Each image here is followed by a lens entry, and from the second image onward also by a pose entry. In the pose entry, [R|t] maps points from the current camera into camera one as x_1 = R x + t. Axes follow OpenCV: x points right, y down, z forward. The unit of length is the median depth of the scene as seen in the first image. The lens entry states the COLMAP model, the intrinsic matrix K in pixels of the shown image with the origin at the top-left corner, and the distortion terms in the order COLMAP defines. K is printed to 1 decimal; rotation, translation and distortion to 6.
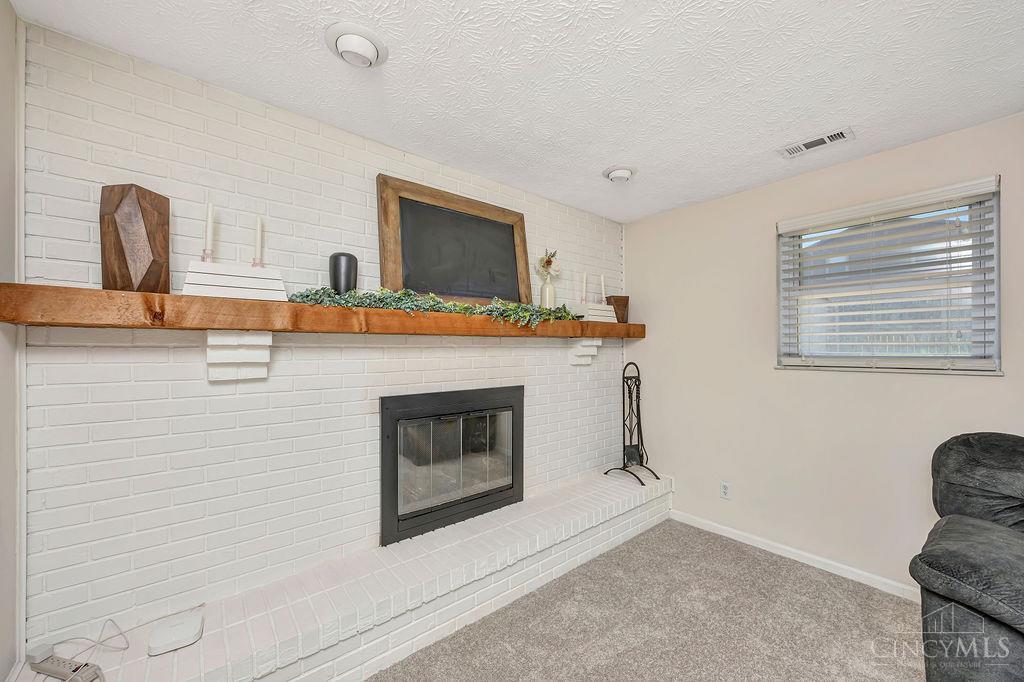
lens RADIAL K [[391.3, 0, 512.7], [0, 391.3, 346.9], [0, 0, 1]] dist [-0.018072, 0.000059]
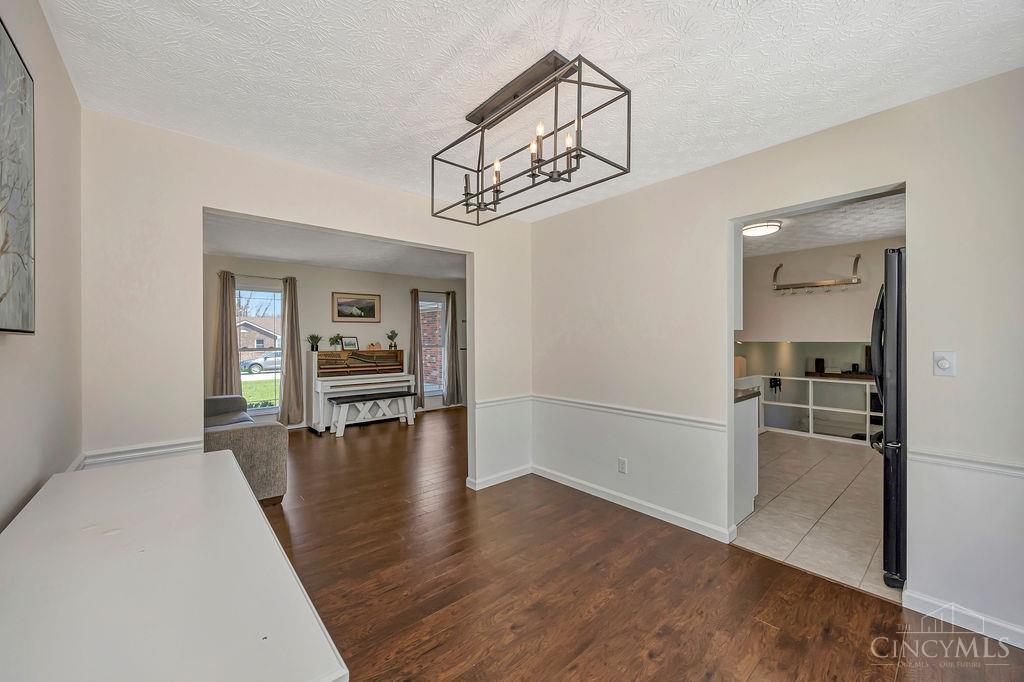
lens RADIAL K [[397.0, 0, 512.0], [0, 397.0, 341.0], [0, 0, 1]] dist [0.000485, 0.000053]
pose [[0.007477, 0.008102, -0.999939, 3.305550], [0.016156, 0.999836, 0.008222, -0.445314], [0.999842, -0.016217, 0.007345, -2.486829]]
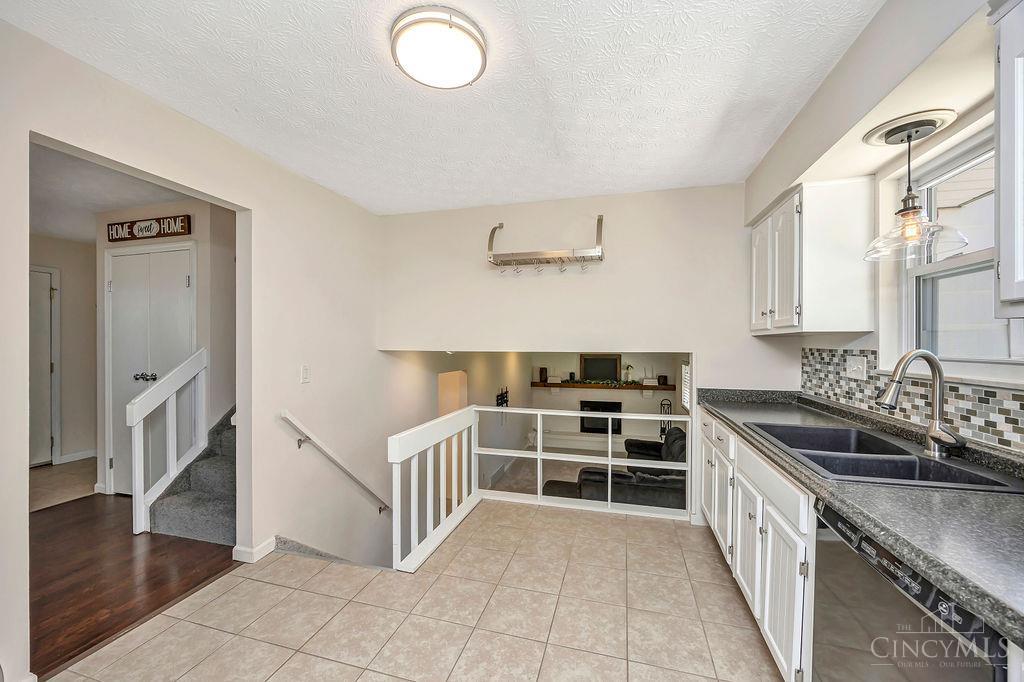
lens RADIAL K [[396.4, 0, 513.0], [0, 396.4, 350.0], [0, 0, 1]] dist [0.001205, 0.000091]
pose [[0.564754, 0.013793, -0.825144, 2.331951], [0.005025, 0.999784, 0.020152, -0.432272], [0.825244, -0.015527, 0.564563, -1.766009]]
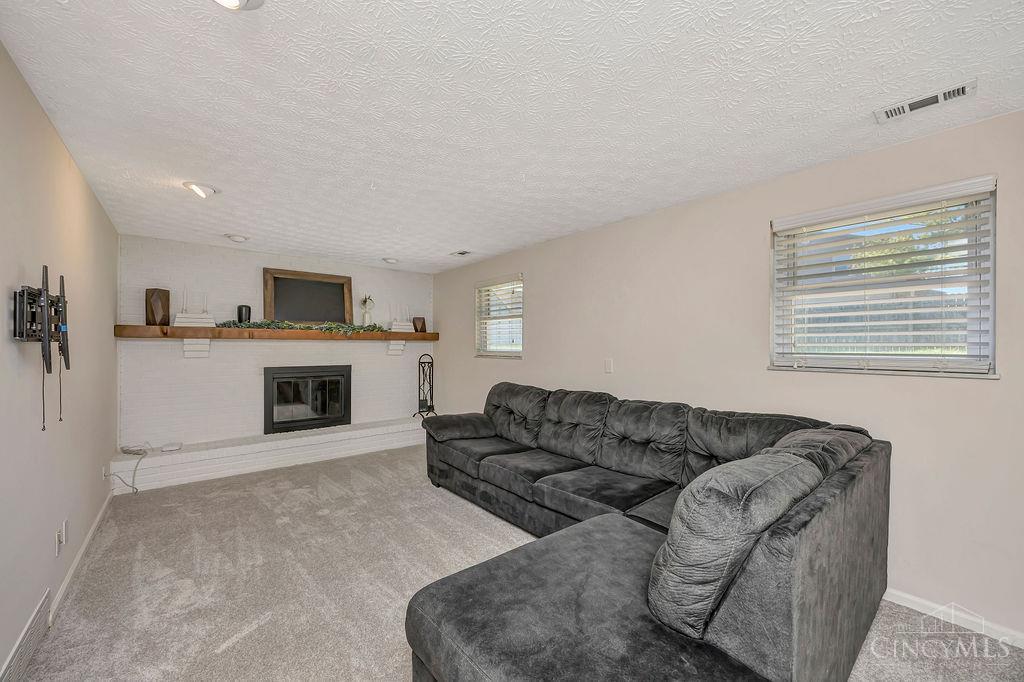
lens RADIAL K [[396.4, 0, 513.0], [0, 396.4, 350.0], [0, 0, 1]] dist [0.001205, 0.000091]
pose [[0.999940, 0.007314, -0.008113, 0.810582], [-0.007209, 0.999891, 0.012873, -0.006750], [0.008206, -0.012814, 0.999884, -0.926368]]
